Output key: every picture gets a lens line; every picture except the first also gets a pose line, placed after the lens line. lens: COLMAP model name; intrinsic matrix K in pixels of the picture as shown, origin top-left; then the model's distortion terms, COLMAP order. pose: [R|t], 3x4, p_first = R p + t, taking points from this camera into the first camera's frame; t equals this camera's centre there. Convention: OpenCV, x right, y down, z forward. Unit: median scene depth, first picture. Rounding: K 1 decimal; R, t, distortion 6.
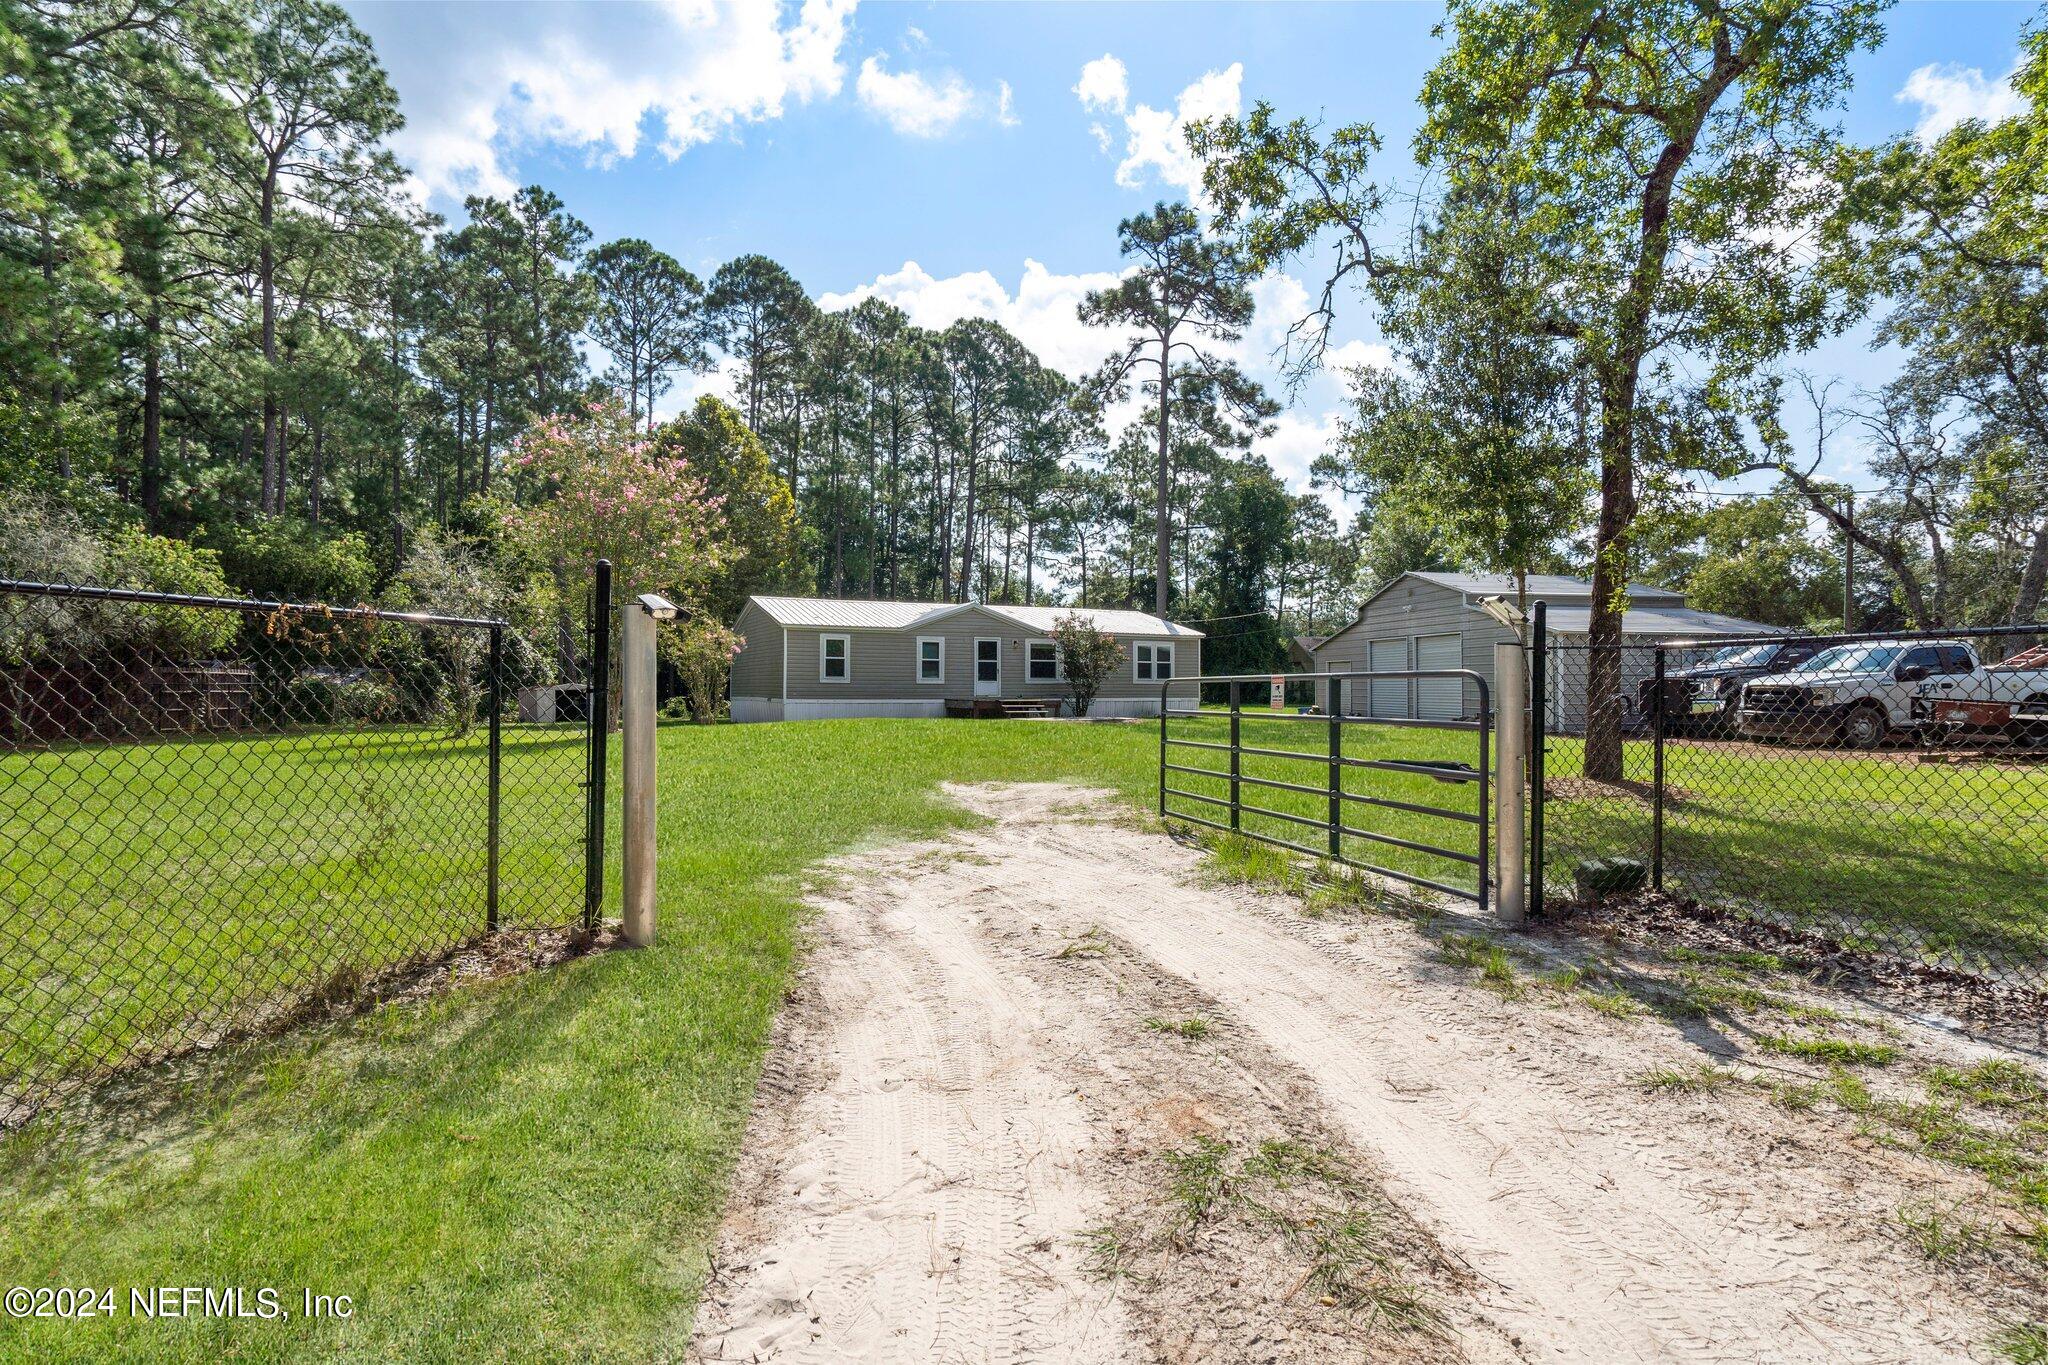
lens RADIAL K [[988.7, 0, 1024.3], [0, 988.7, 675.7], [0, 0, 1]] dist [-0.000878, 0.000132]
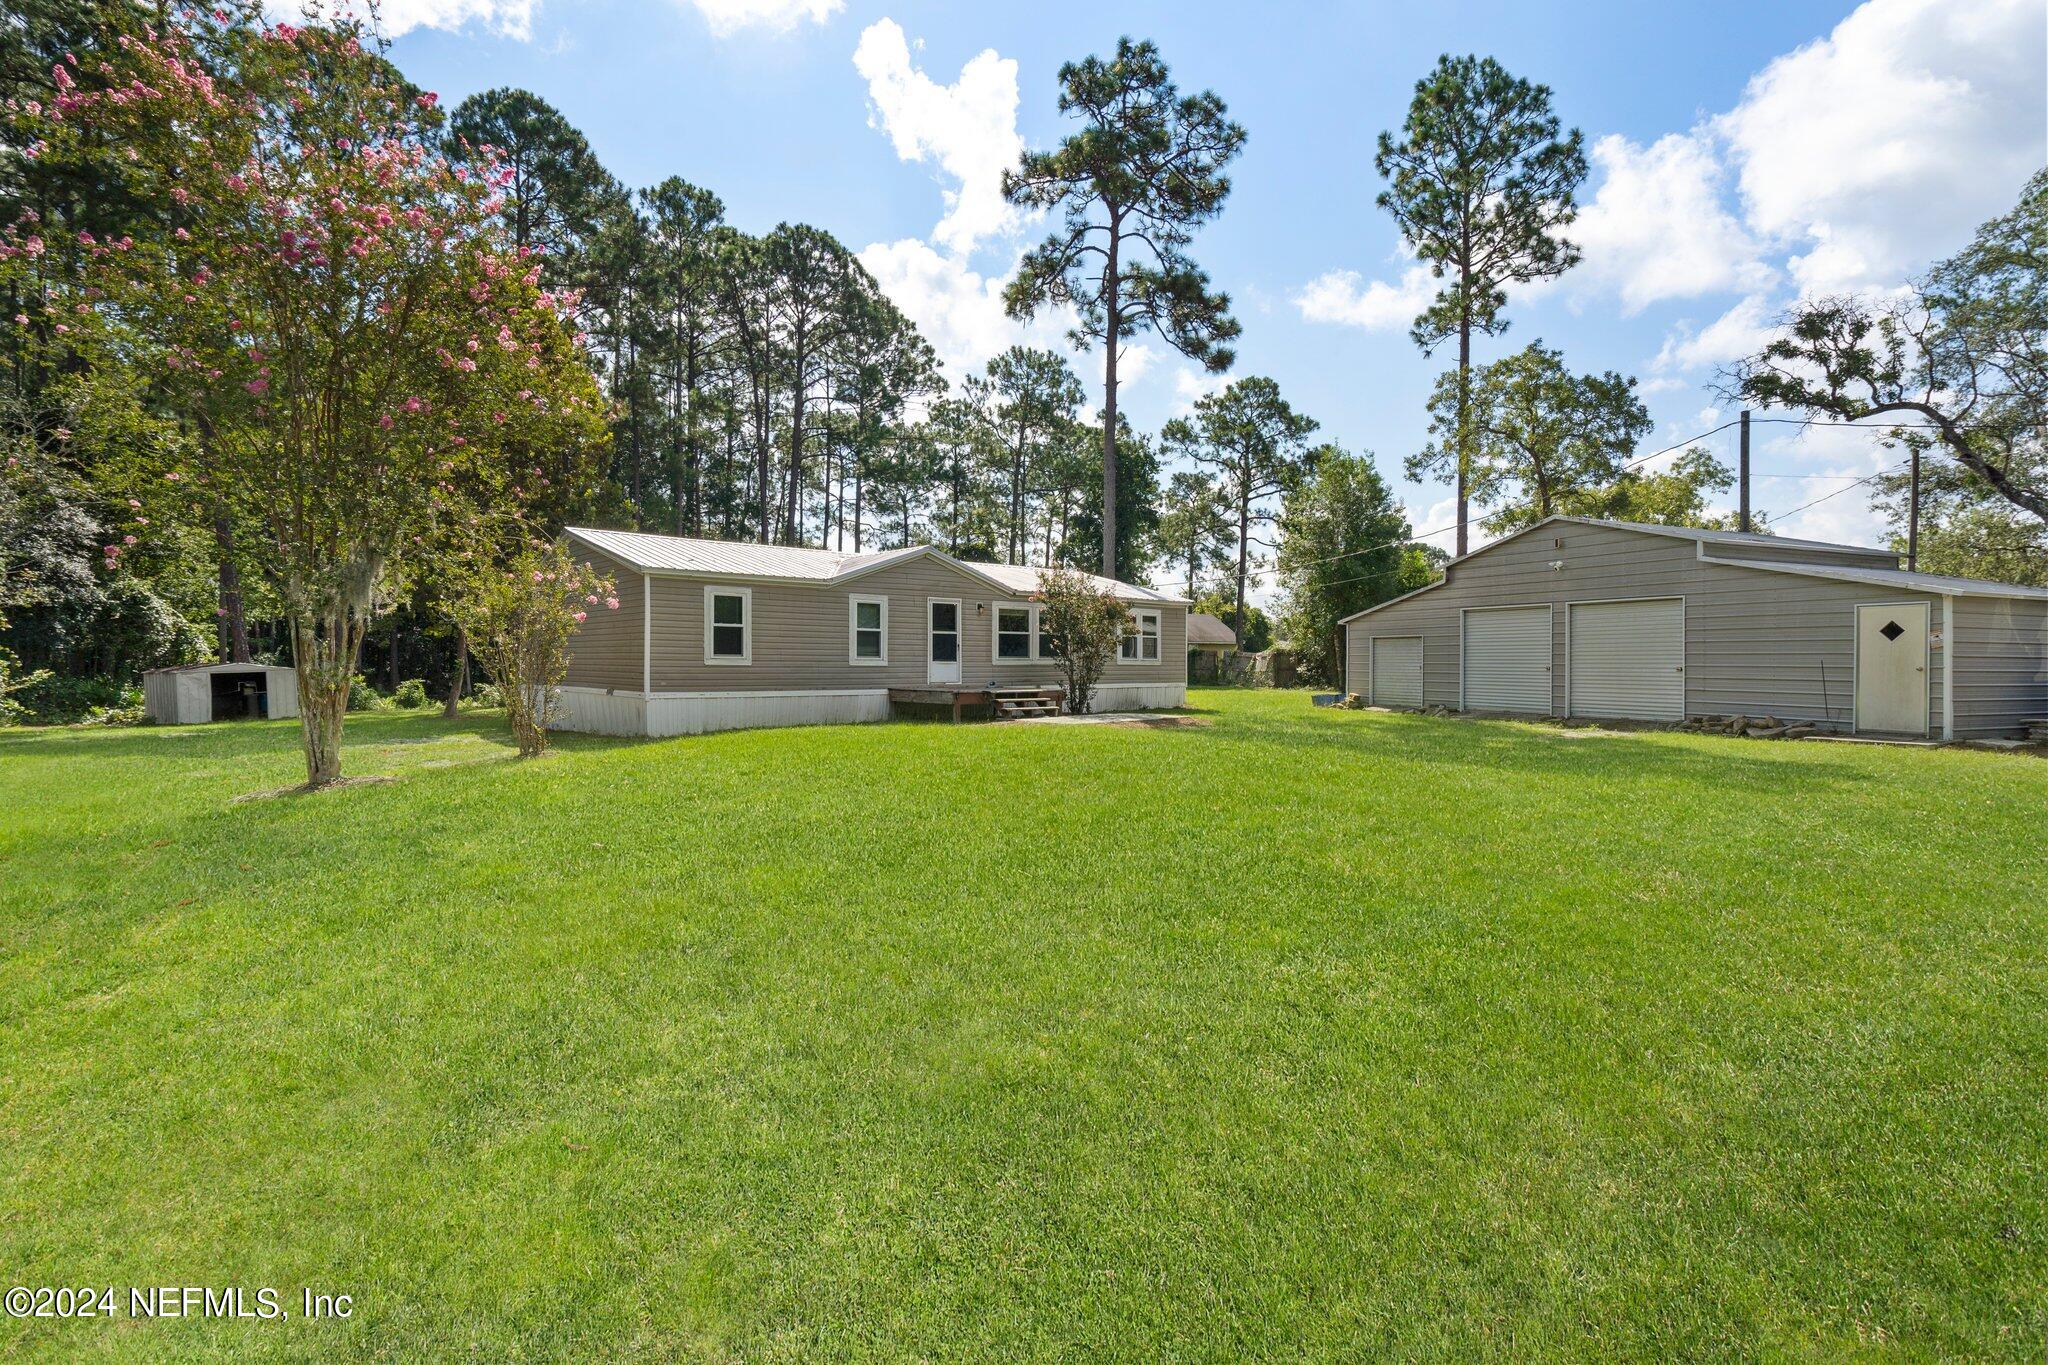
lens RADIAL K [[945.3, 0, 1024.0], [0, 945.3, 682.5], [0, 0, 1]] dist [-0.003291, 0.001661]
pose [[0.967060, -0.005330, 0.254493, -0.113028], [-0.003074, 0.999463, 0.032611, -0.001207], [-0.254531, -0.032319, 0.966525, 0.258662]]
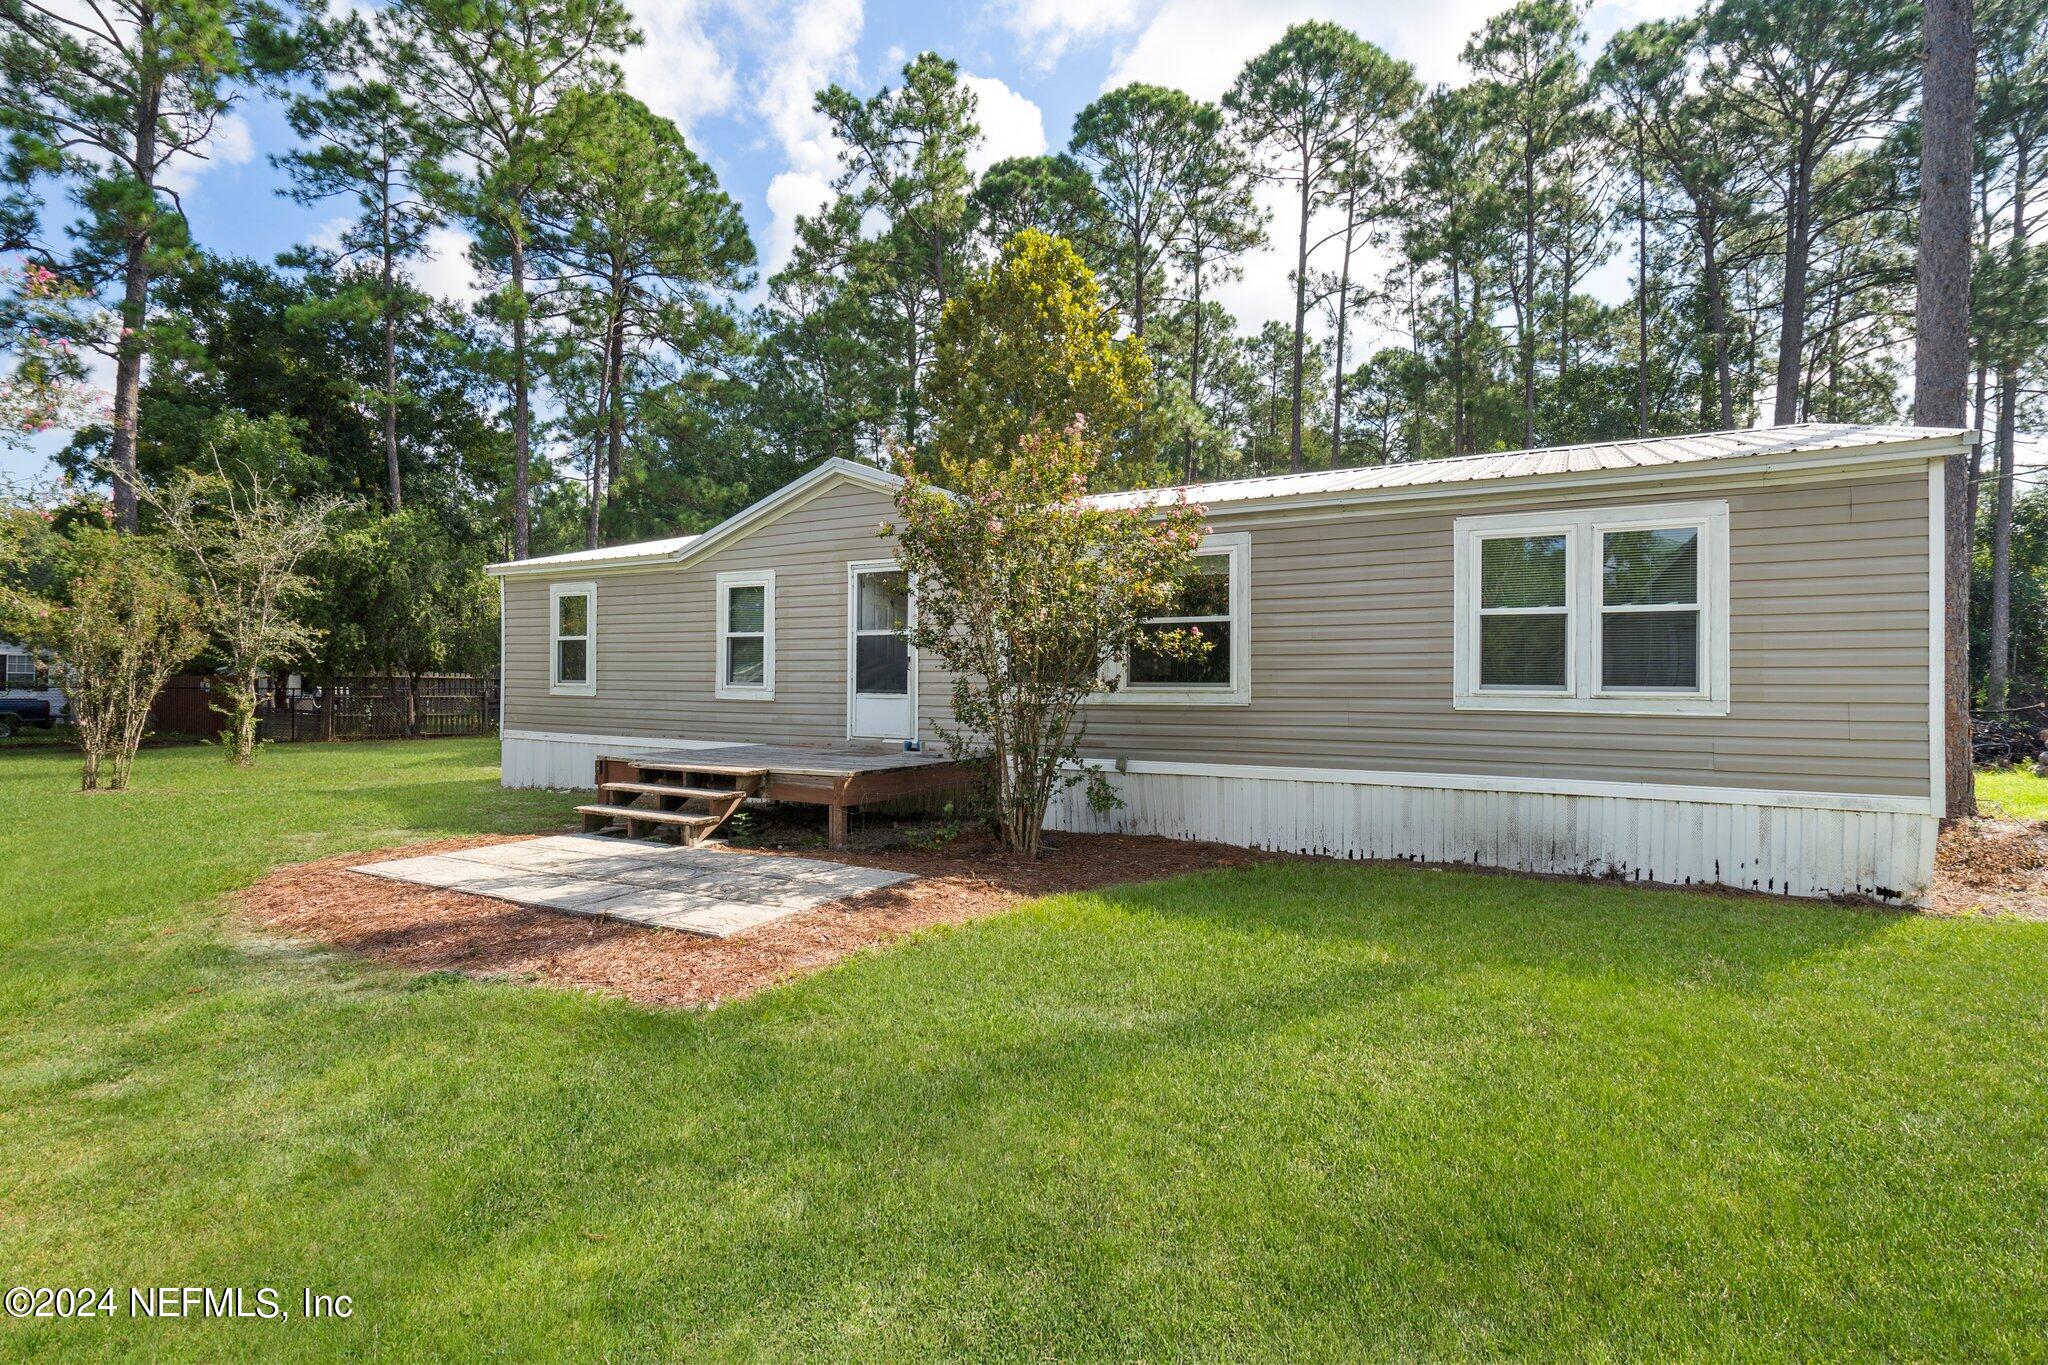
lens RADIAL K [[971.5, 0, 1017.4], [0, 971.5, 673.8], [0, 0, 1]] dist [-0.002409, -0.000133]
pose [[0.570156, -0.006469, -0.821511, 0.186861], [0.004078, 0.999979, -0.005044, 0.000473], [0.821527, -0.000474, 0.570170, 0.636590]]
